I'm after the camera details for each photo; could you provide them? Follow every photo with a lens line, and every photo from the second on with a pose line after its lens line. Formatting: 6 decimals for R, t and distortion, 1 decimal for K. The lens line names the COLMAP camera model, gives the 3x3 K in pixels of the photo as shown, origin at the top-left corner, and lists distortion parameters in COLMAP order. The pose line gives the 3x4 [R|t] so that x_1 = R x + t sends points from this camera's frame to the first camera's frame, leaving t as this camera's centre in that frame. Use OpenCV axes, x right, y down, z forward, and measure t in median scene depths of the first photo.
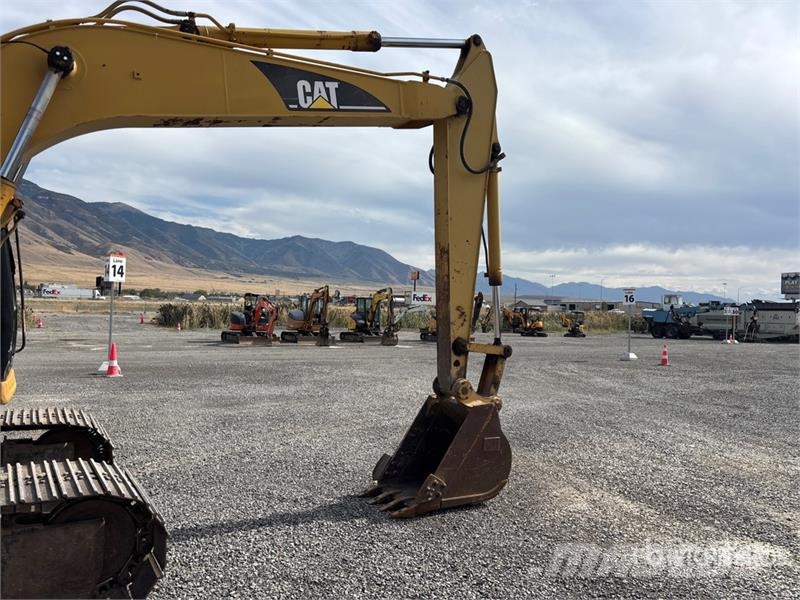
lens RADIAL K [[606.1, 0, 394.8], [0, 606.1, 299.2], [0, 0, 1]] dist [0.073573, -0.103089]
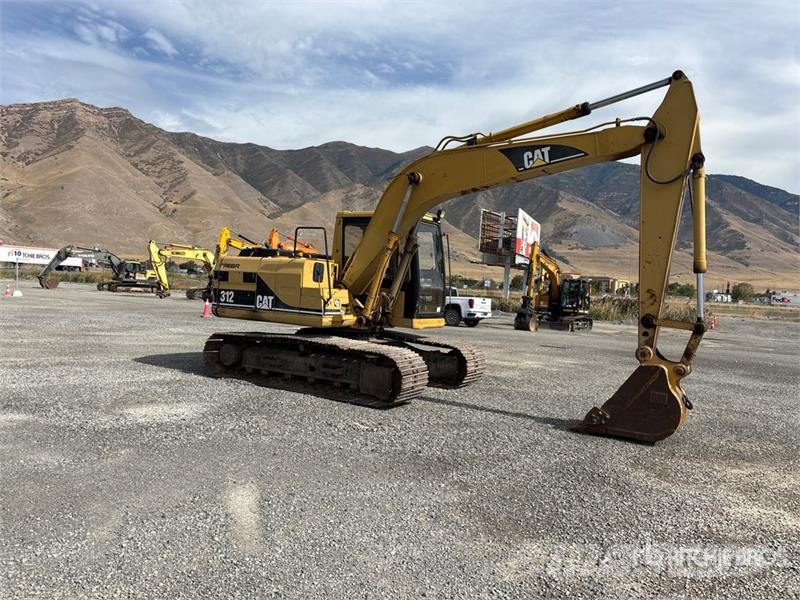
lens RADIAL K [[606.1, 0, 394.8], [0, 606.1, 299.2], [0, 0, 1]] dist [0.073573, -0.103089]
pose [[0.464754, 0.017368, -0.885270, 0.197100], [-0.029164, 0.999565, 0.004300, 0.007602], [0.884960, 0.023820, 0.465058, -0.017905]]
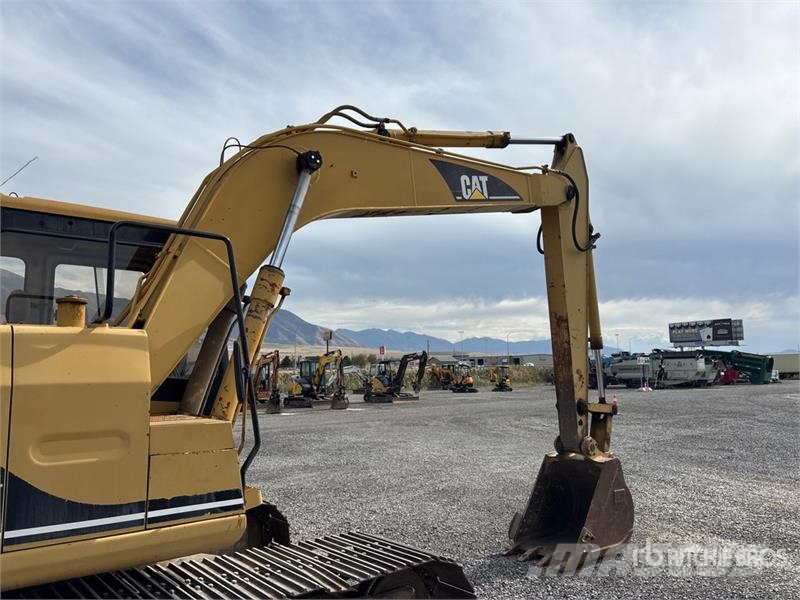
lens RADIAL K [[609.5, 0, 390.4], [0, 609.5, 296.2], [0, 0, 1]] dist [0.023618, -0.008543]
pose [[0.988848, -0.022473, 0.147223, -0.078450], [0.037388, 0.994351, -0.099335, -0.004830], [-0.144159, 0.103731, 0.984103, -0.011803]]
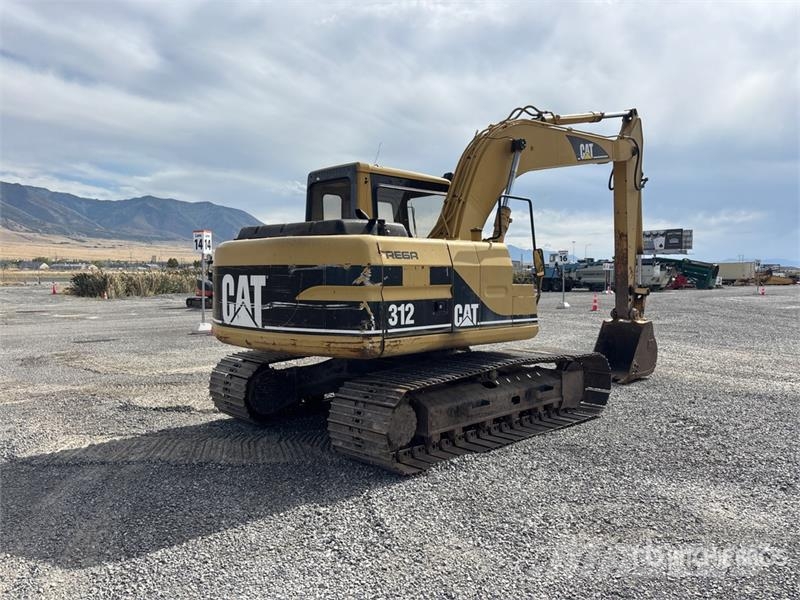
lens RADIAL K [[608.1, 0, 400.0], [0, 608.1, 300.0], [0, 0, 1]] dist [0.055829, -0.071222]
pose [[0.973869, -0.036508, 0.224155, -0.187950], [0.022171, 0.997563, 0.066148, -0.005636], [-0.226024, -0.059450, 0.972306, -0.113615]]
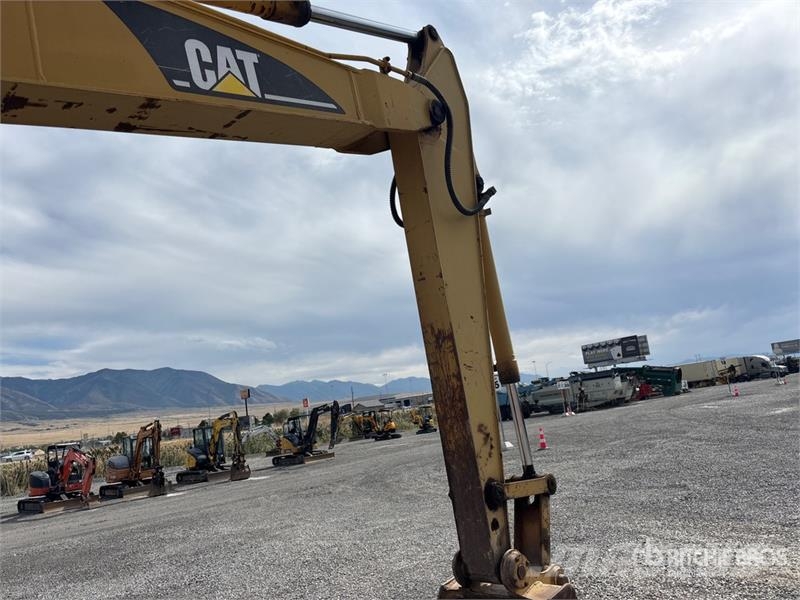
lens RADIAL K [[608.1, 0, 400.0], [0, 608.1, 300.0], [0, 0, 1]] dist [0.055829, -0.071222]
pose [[0.950858, -0.096999, 0.294041, -0.027414], [0.147199, 0.977095, -0.153678, -0.005632], [-0.272399, 0.189409, 0.943357, 0.085143]]
